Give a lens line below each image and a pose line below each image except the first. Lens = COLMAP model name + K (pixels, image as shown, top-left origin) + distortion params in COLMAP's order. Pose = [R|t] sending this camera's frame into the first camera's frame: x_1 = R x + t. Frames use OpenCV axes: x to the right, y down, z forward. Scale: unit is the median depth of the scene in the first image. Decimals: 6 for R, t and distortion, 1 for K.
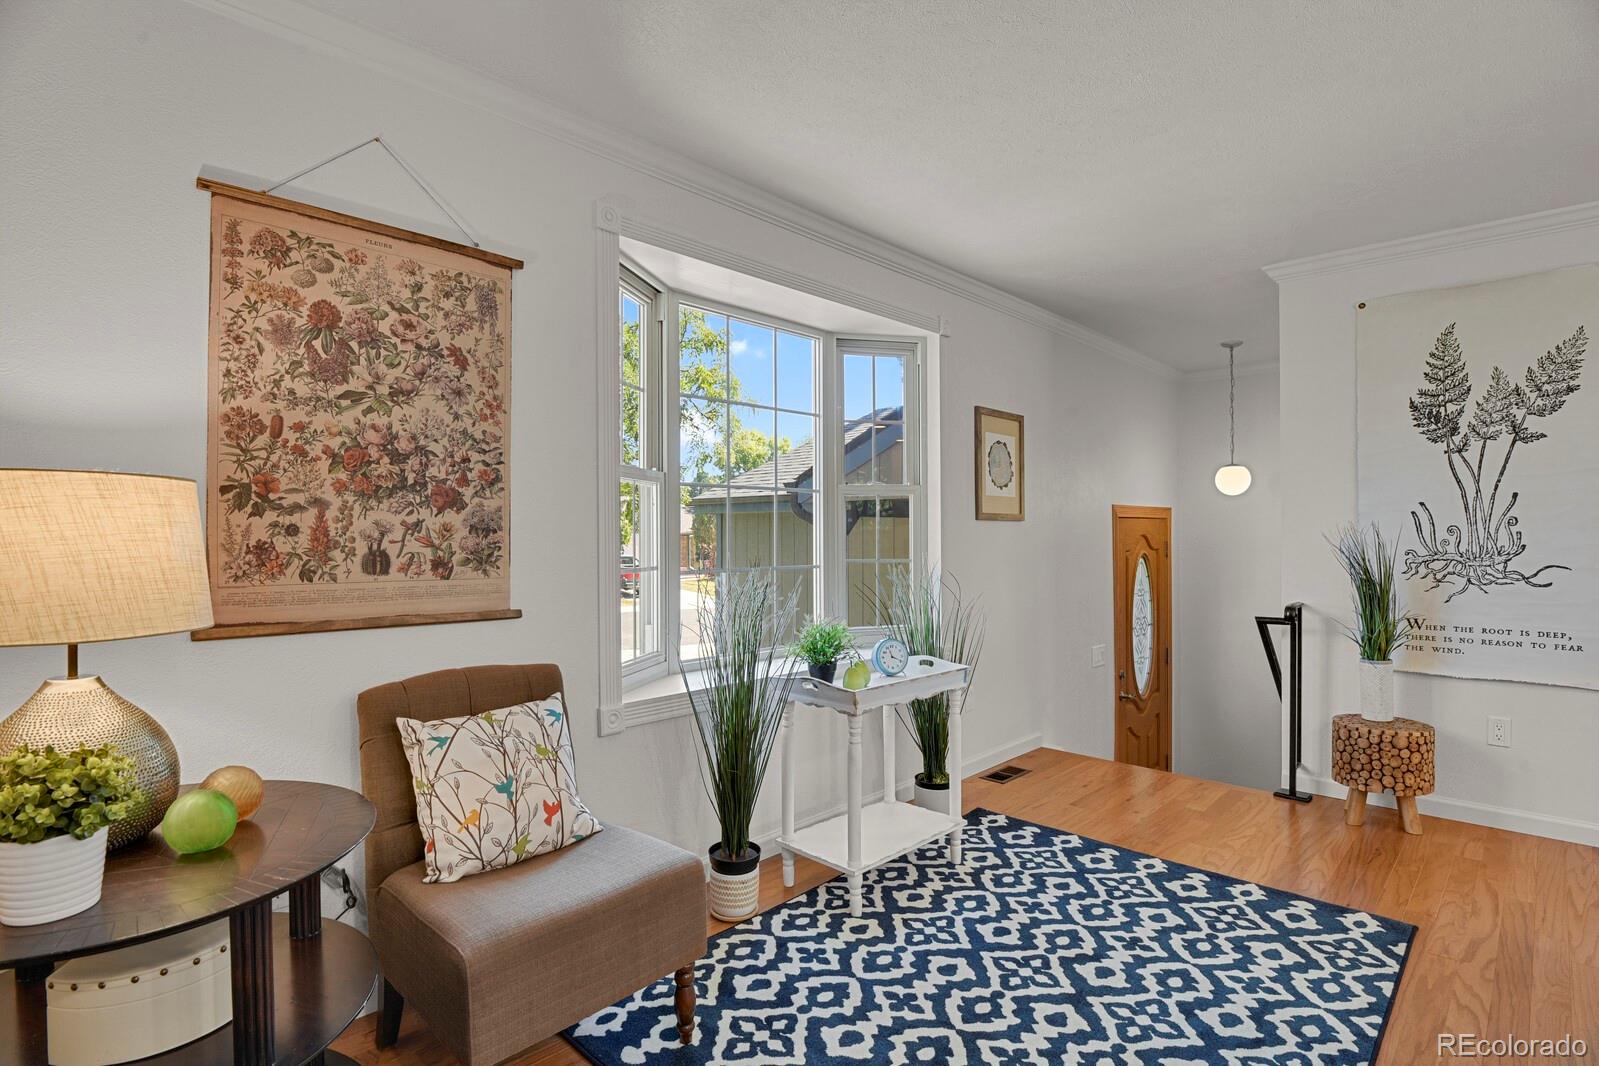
lens RADIAL K [[782.0, 0, 800.4], [0, 782.0, 535.5], [0, 0, 1]] dist [-0.021577, -0.004421]
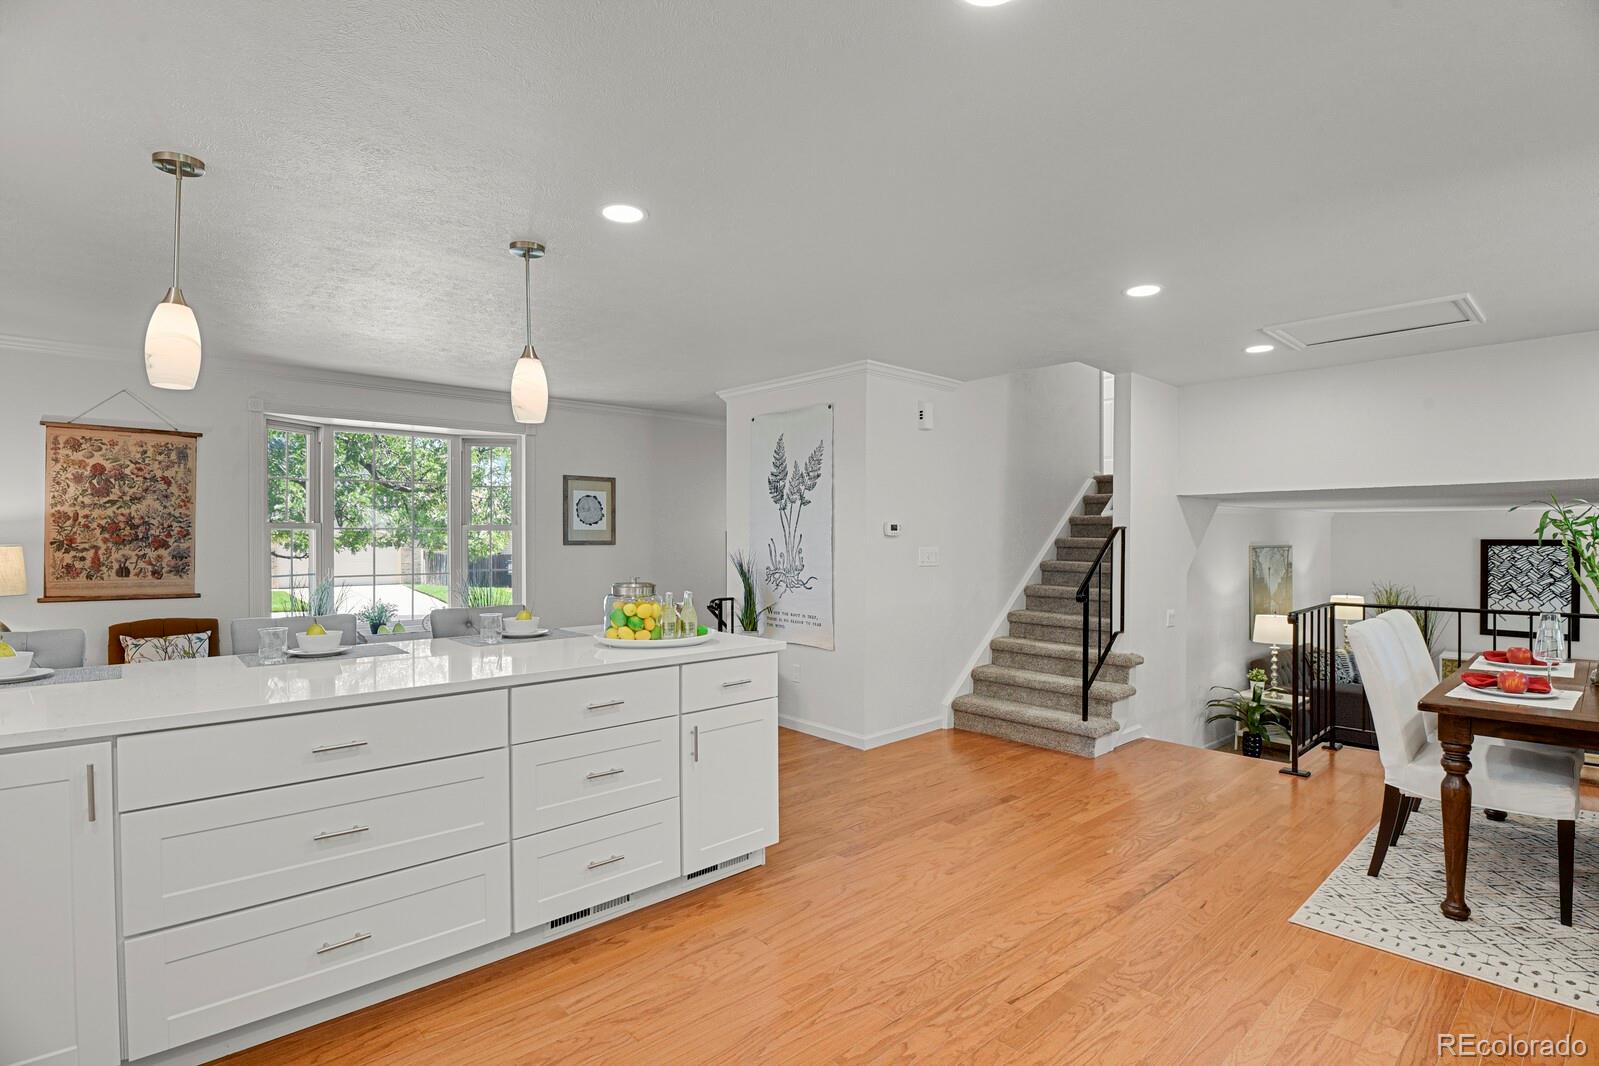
lens RADIAL K [[782.0, 0, 807.8], [0, 782.0, 534.8], [0, 0, 1]] dist [-0.021577, -0.004421]
pose [[0.998143, 0.004804, -0.060722, 1.644802], [-0.004749, 0.999988, 0.001038, -0.088776], [0.060727, -0.000747, 0.998154, -1.176521]]
